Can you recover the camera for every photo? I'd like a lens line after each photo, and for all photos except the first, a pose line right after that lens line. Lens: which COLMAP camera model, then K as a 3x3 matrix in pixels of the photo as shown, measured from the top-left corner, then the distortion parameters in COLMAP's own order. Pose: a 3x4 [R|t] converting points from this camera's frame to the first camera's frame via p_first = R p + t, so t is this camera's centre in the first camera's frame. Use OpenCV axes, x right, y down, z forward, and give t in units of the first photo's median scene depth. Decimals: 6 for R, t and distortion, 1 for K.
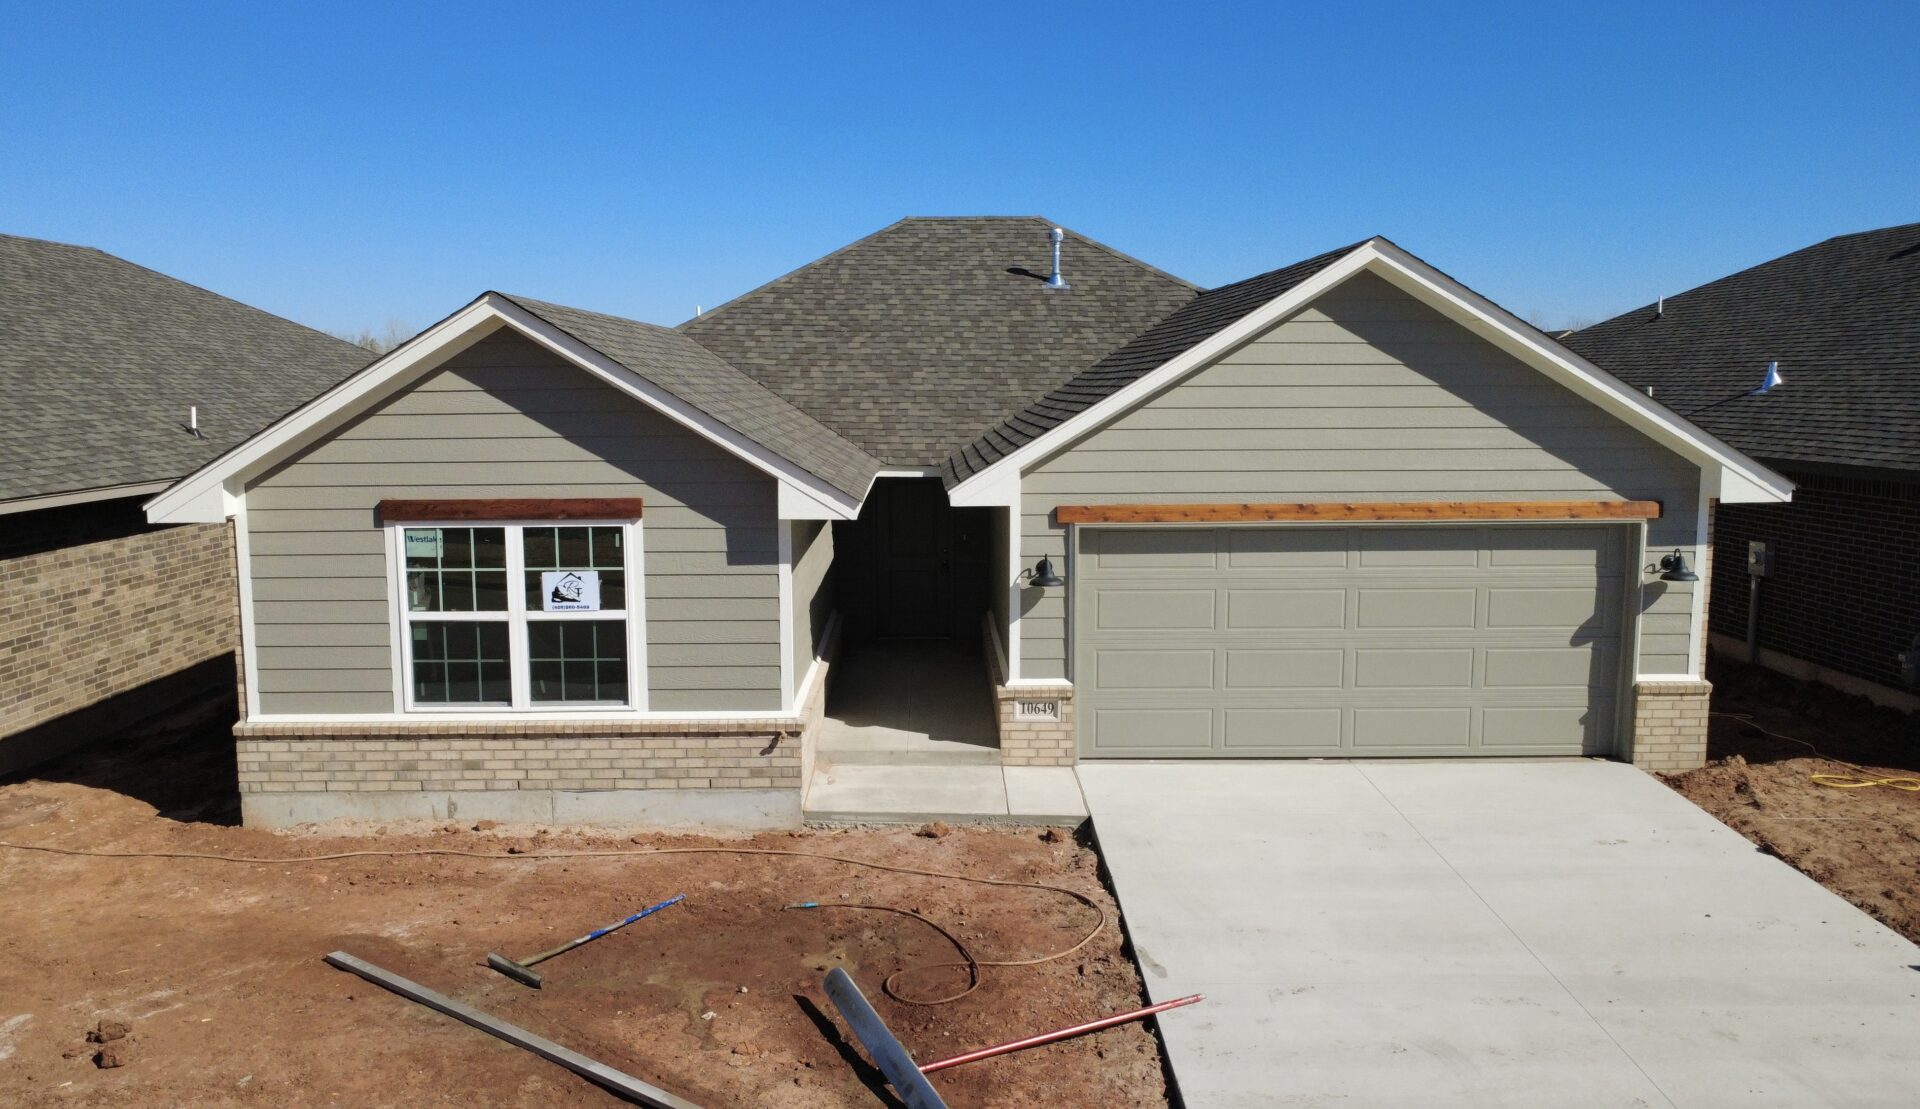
lens RADIAL K [[1401.4, 0, 960.0], [0, 1401.4, 554.5], [0, 0, 1]] dist [0.002821, -0.001819]
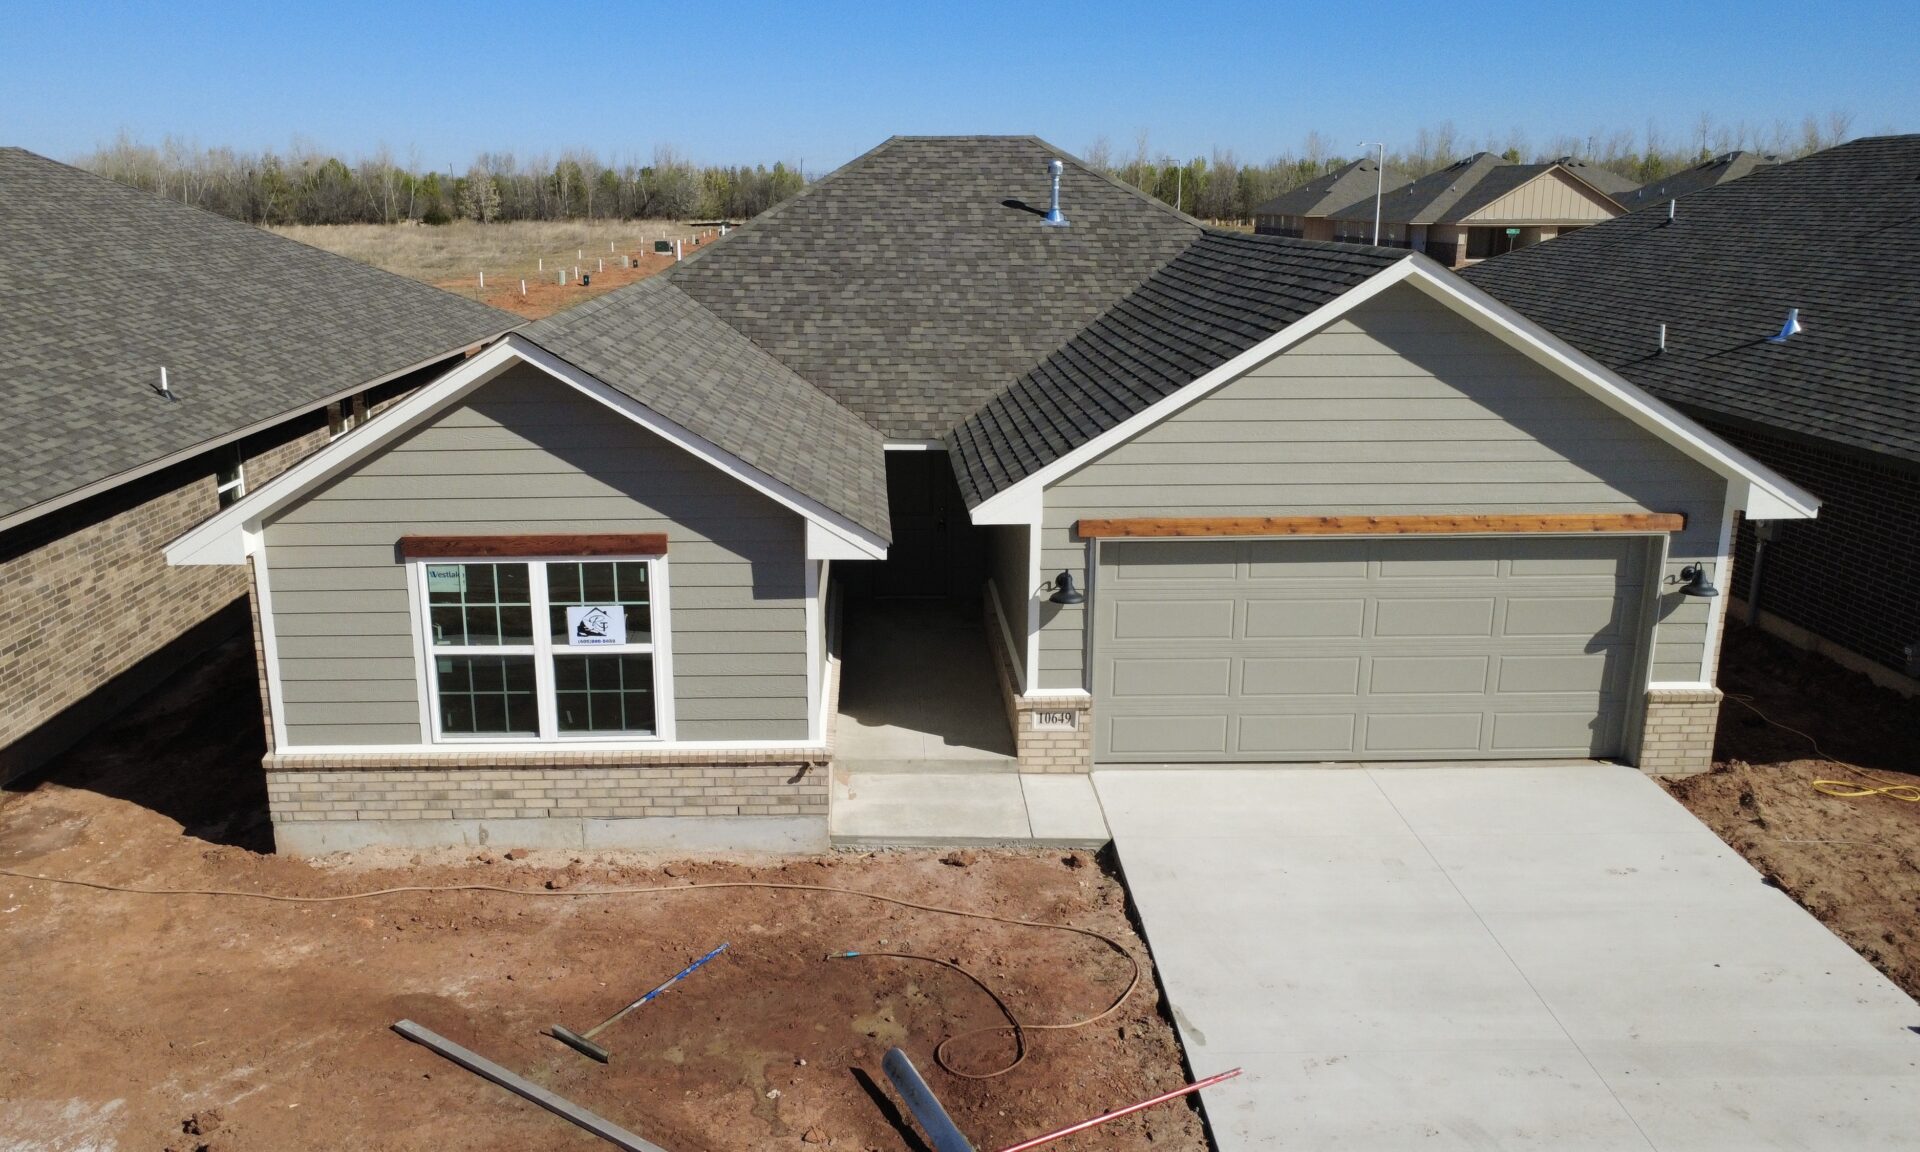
lens RADIAL K [[1457.1, 0, 924.9], [0, 1457.1, 569.4], [0, 0, 1]] dist [0.001254, 0.000980]
pose [[0.999894, -0.000040, 0.014587, -0.056766], [-0.001817, 0.991869, 0.127253, -0.137735], [-0.014474, -0.127266, 0.991763, -0.021598]]
